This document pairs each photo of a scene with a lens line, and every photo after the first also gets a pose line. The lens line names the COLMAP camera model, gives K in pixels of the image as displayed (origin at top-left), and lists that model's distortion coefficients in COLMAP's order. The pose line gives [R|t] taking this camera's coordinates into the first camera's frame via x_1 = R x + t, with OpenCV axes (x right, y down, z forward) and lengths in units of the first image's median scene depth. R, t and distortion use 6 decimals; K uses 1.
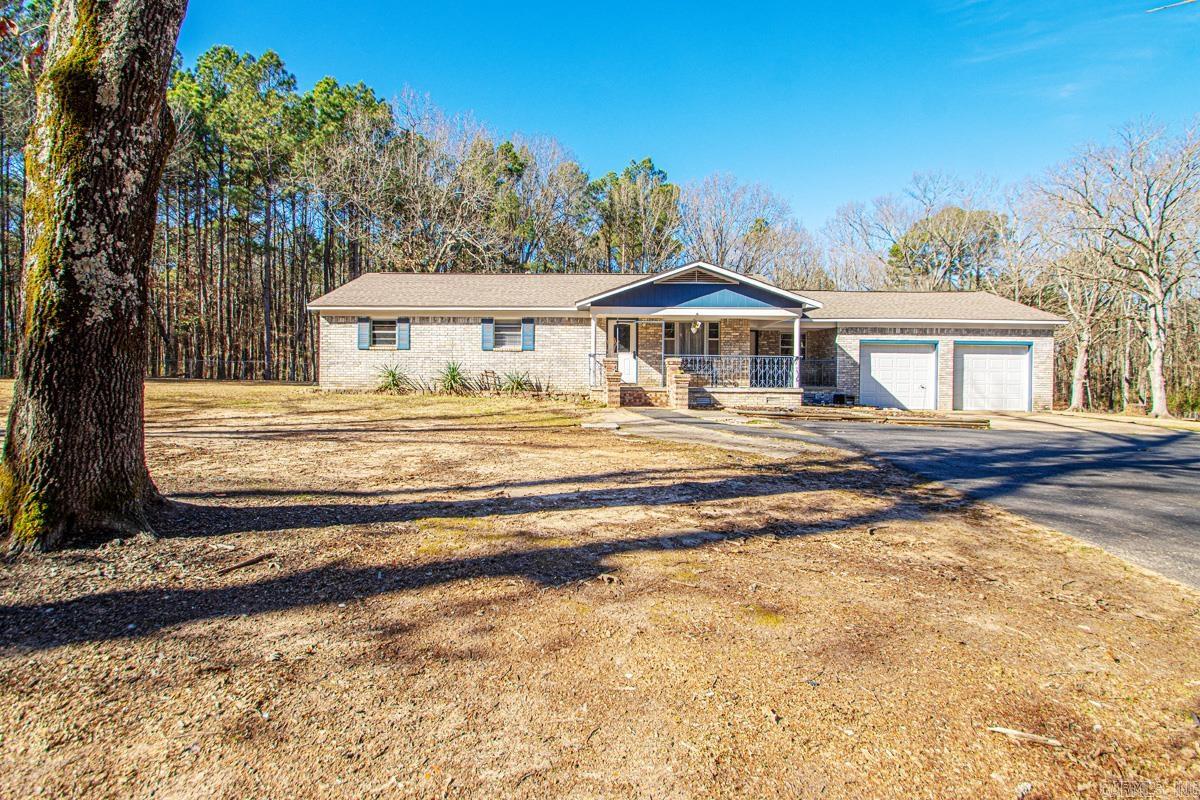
lens RADIAL K [[568.6, 0, 586.9], [0, 568.6, 372.0], [0, 0, 1]] dist [0.002951, 0.000364]
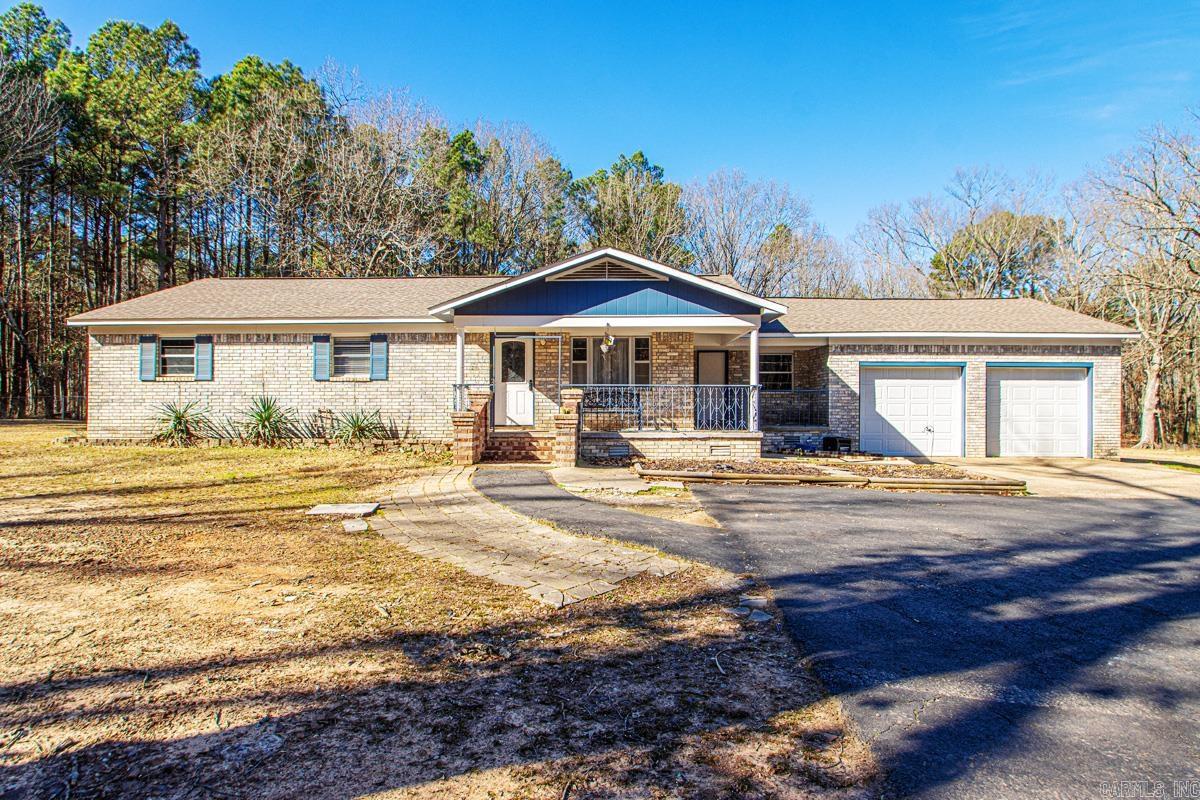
lens RADIAL K [[649.6, 0, 600.0], [0, 649.6, 400.0], [0, 0, 1]] dist [-0.009724, -0.001760]
pose [[0.999929, -0.009242, 0.007533, 0.146321], [0.009309, 0.999917, -0.008853, -0.003618], [-0.007450, 0.008922, 0.999932, 0.180148]]
